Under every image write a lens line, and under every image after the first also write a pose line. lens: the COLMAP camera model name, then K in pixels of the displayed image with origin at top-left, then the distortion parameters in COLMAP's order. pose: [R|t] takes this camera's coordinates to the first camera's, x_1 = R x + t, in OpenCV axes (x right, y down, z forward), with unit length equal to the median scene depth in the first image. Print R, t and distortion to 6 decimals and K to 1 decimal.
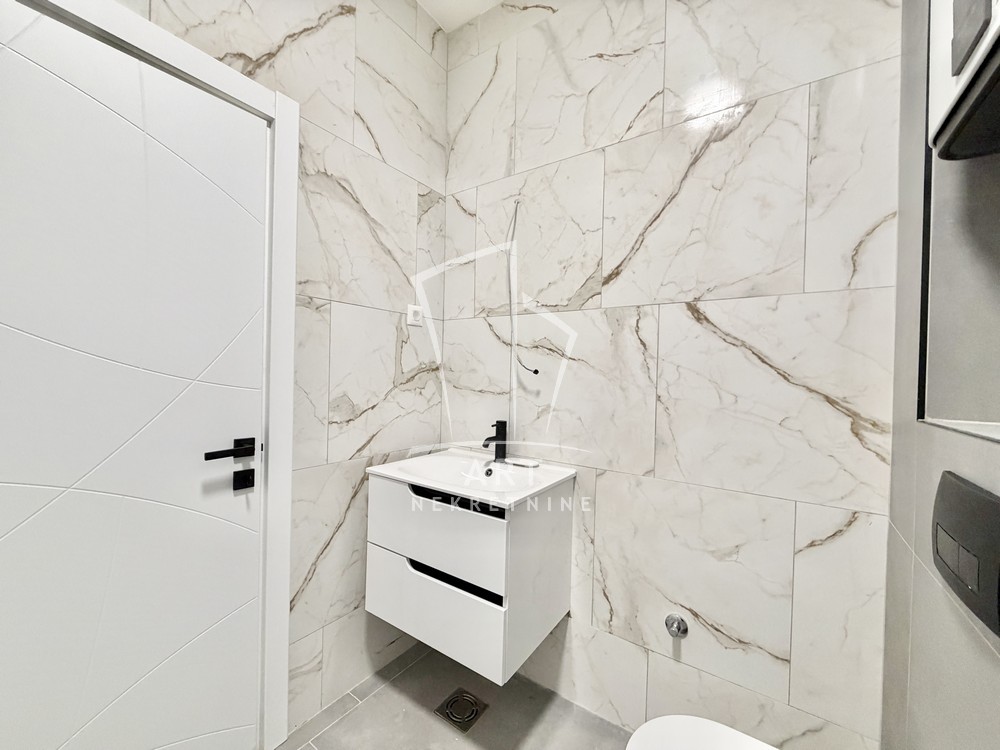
lens RADIAL K [[400.0, 0, 493.5], [0, 400.0, 374.2], [0, 0, 1]] dist [-0.001577, -0.000143]
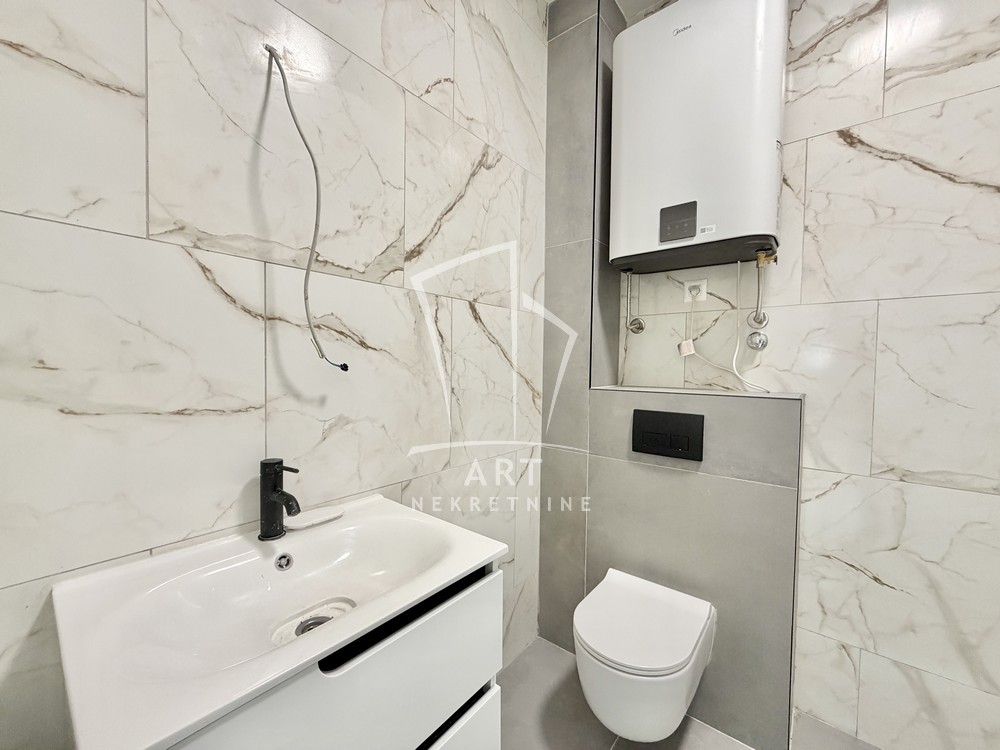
lens RADIAL K [[400.0, 0, 493.5], [0, 400.0, 374.2], [0, 0, 1]] dist [-0.001577, -0.000143]
pose [[0.072000, -0.049256, 0.996188, -0.557438], [-0.008833, 0.998709, 0.050019, -0.031486], [-0.997365, -0.012400, 0.071472, 0.770480]]
